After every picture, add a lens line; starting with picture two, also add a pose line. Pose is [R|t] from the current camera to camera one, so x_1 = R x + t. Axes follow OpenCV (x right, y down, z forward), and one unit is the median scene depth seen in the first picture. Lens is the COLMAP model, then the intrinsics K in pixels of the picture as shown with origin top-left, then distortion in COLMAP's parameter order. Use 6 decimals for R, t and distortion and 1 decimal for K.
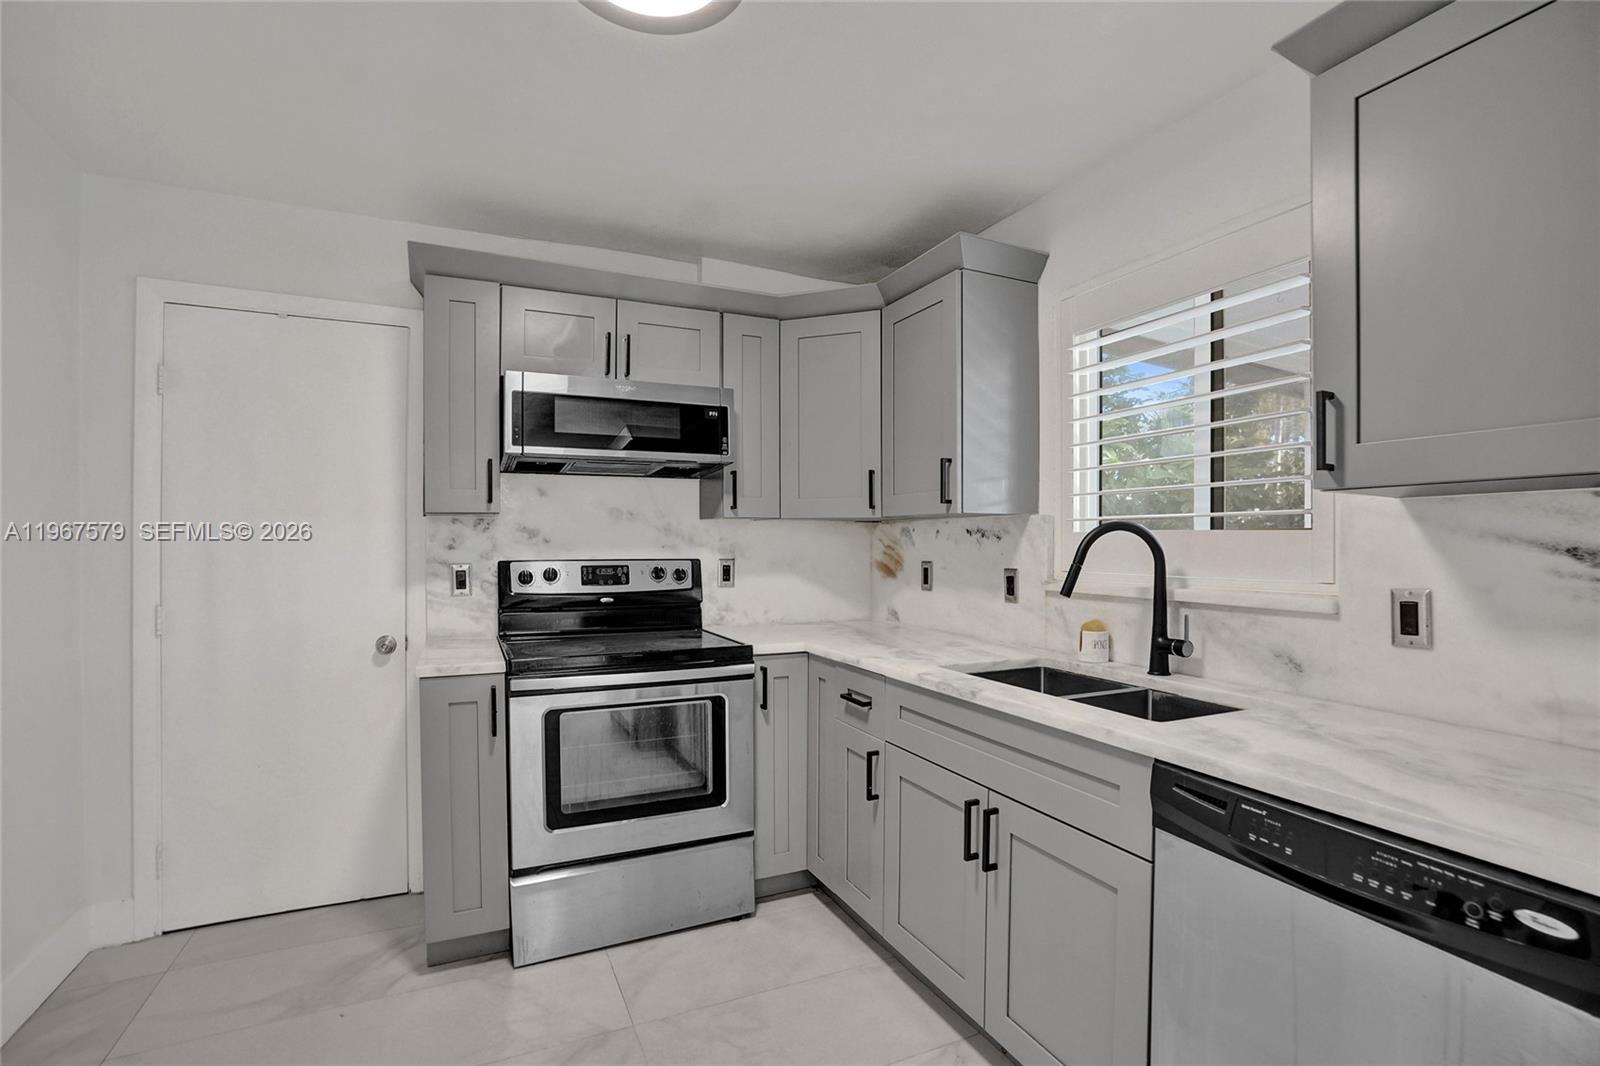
lens RADIAL K [[747.4, 0, 807.9], [0, 747.4, 536.8], [0, 0, 1]] dist [-0.074770, 0.029175]
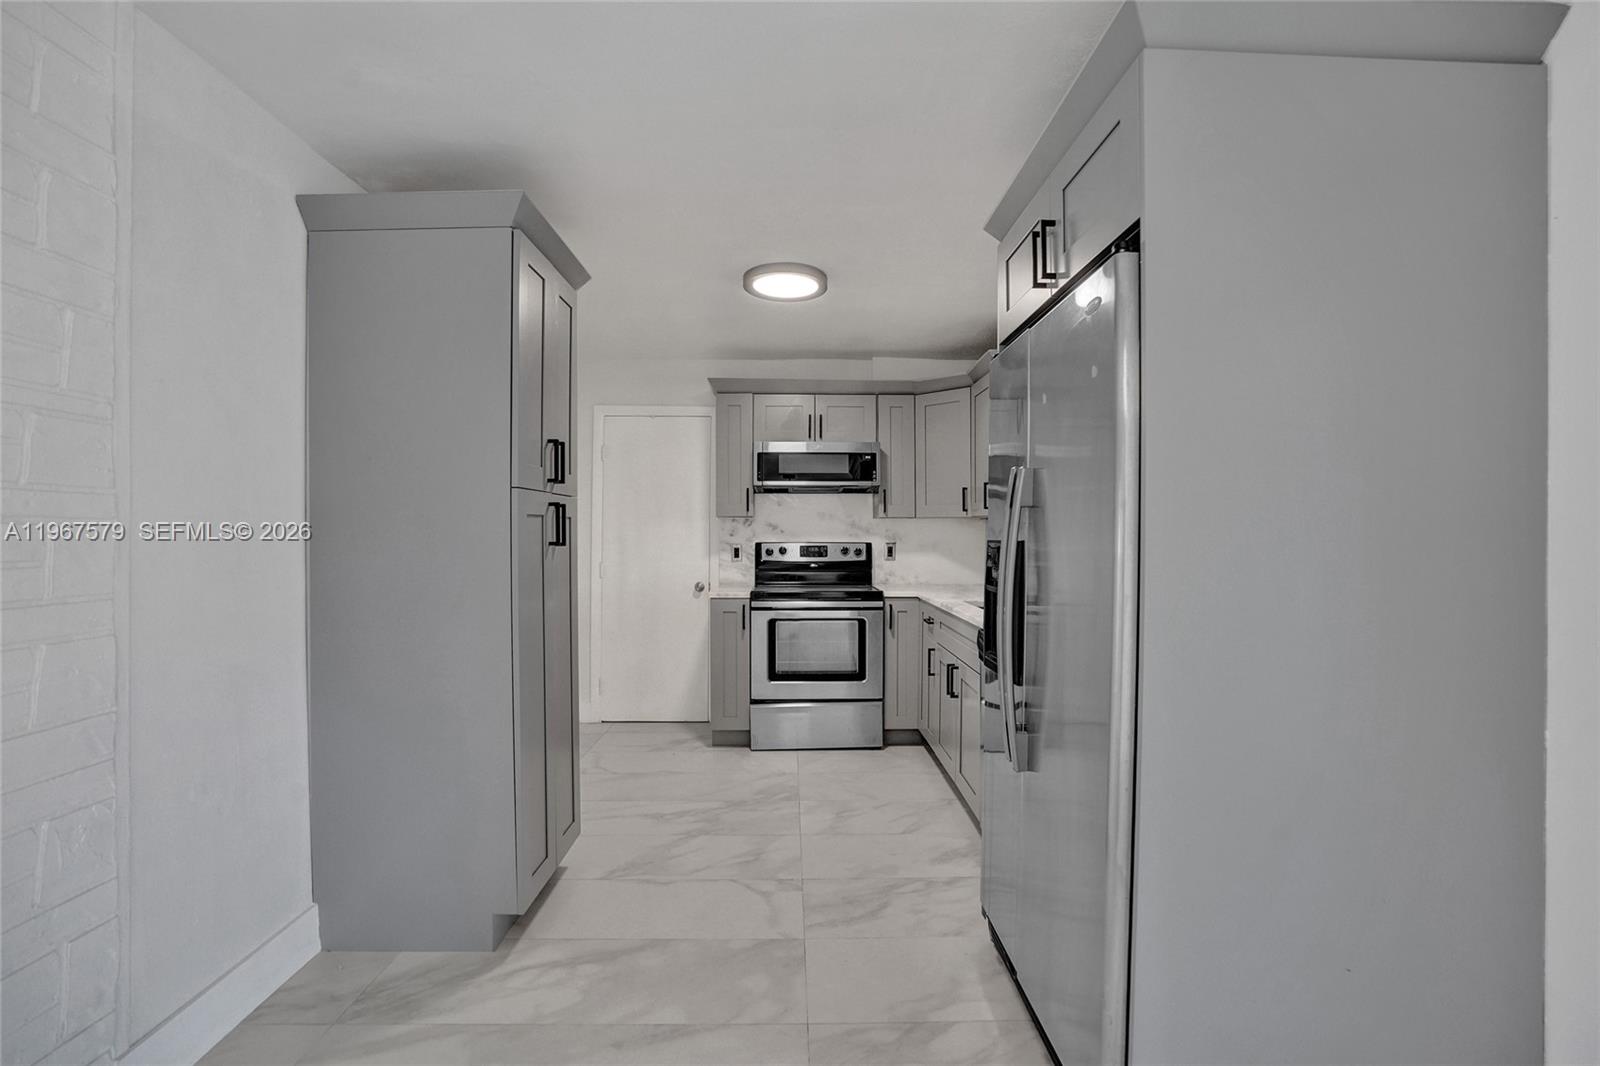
lens RADIAL K [[759.8, 0, 802.0], [0, 759.8, 493.4], [0, 0, 1]] dist [-0.076329, 0.000016]
pose [[0.911294, -0.019767, -0.411281, 0.476216], [0.000642, 0.998914, -0.046587, -0.001012], [0.411755, 0.042190, 0.910317, -0.686707]]
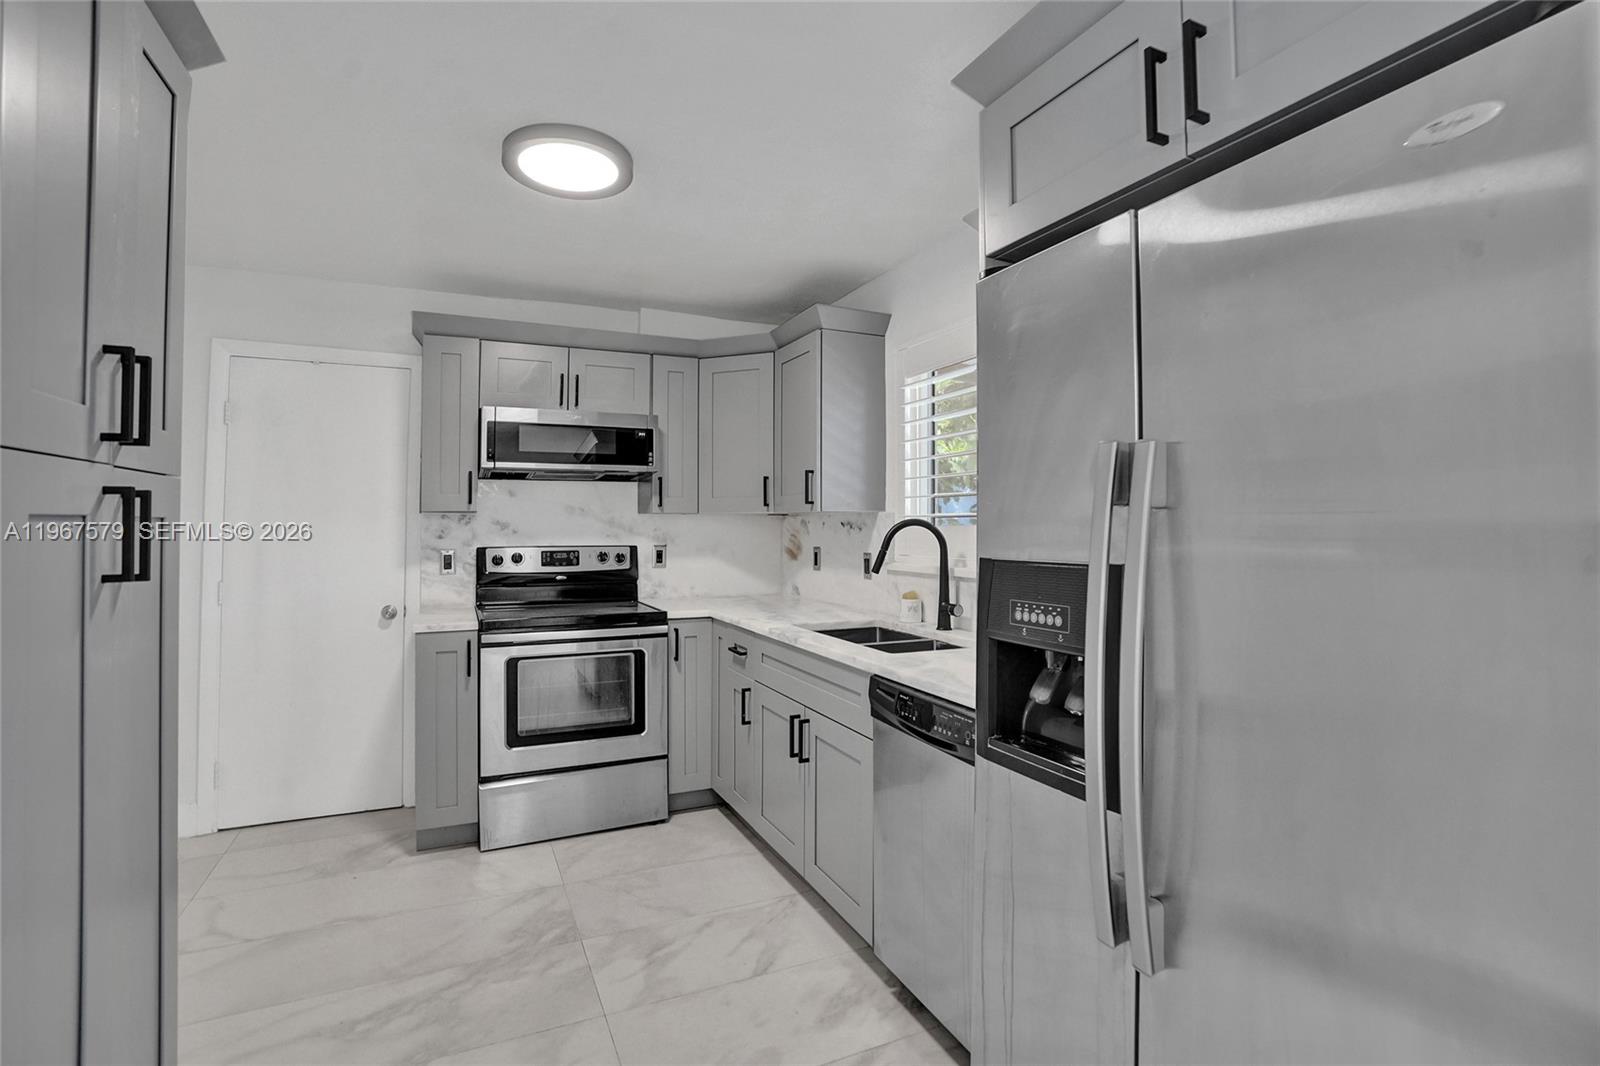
lens RADIAL K [[757.7, 0, 803.1], [0, 757.7, 484.4], [0, 0, 1]] dist [-0.066860, 0.019965]
pose [[0.999987, -0.003470, -0.003773, 0.168111], [0.003291, 0.998914, -0.046468, -0.016024], [0.003930, 0.046455, 0.998913, -0.333737]]
